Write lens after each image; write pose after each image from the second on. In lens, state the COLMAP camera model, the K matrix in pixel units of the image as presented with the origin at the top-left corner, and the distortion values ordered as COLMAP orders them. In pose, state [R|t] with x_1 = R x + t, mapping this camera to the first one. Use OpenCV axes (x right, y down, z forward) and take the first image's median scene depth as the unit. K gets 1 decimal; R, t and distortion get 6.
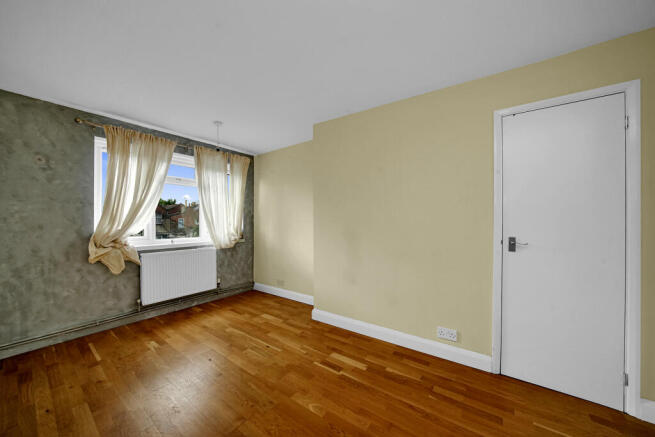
lens RADIAL K [[239.5, 0, 323.0], [0, 239.5, 224.8], [0, 0, 1]] dist [-0.010032, 0.000187]
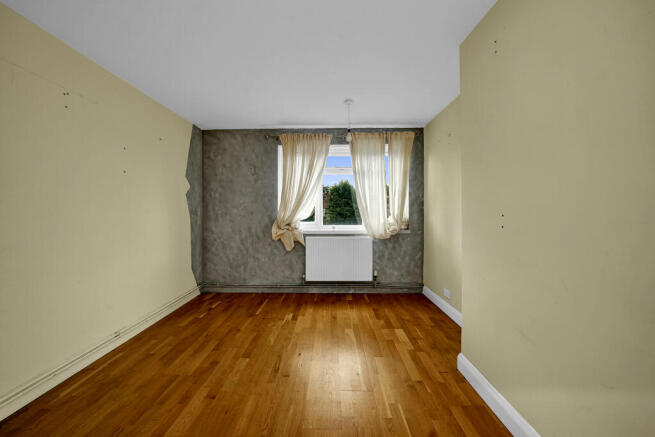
lens RADIAL K [[239.5, 0, 324.2], [0, 239.5, 213.4], [0, 0, 1]] dist [-0.010032, 0.000187]
pose [[0.574992, 0.006105, -0.818136, 0.263193], [-0.010667, 0.999943, -0.000036, 0.006113], [0.818090, 0.008748, 0.575024, 0.396367]]
